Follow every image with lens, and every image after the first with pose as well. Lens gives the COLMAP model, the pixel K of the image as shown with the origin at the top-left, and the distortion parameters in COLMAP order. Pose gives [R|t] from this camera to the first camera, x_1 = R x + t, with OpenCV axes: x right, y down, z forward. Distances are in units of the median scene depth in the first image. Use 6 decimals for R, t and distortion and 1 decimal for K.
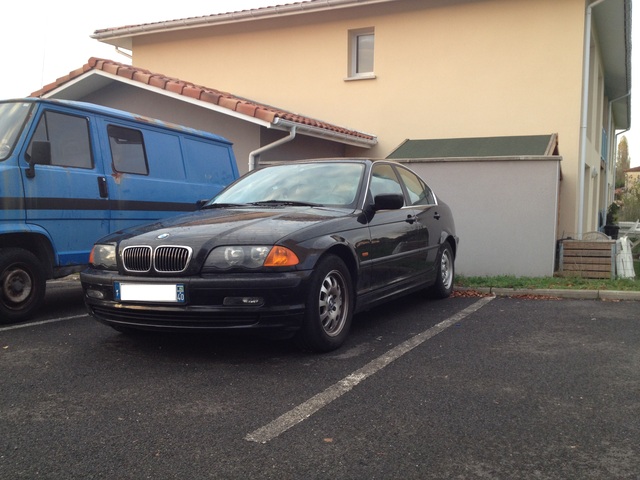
lens RADIAL K [[611.1, 0, 320.4], [0, 611.1, 240.3], [0, 0, 1]] dist [0.011615, 0.000000]
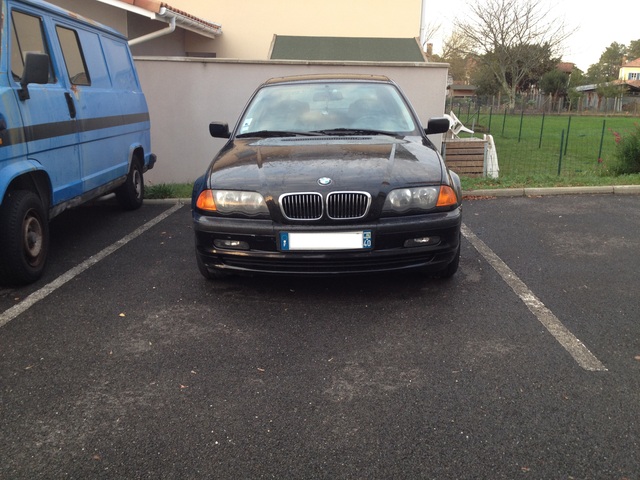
lens RADIAL K [[611.1, 0, 324.5], [0, 611.1, 245.0], [0, 0, 1]] dist [0.011615, 0.000000]
pose [[0.900074, -0.107231, 0.422337, -0.485166], [0.019263, 0.978091, 0.207285, -0.077756], [-0.435312, -0.178436, 0.882419, 0.092848]]
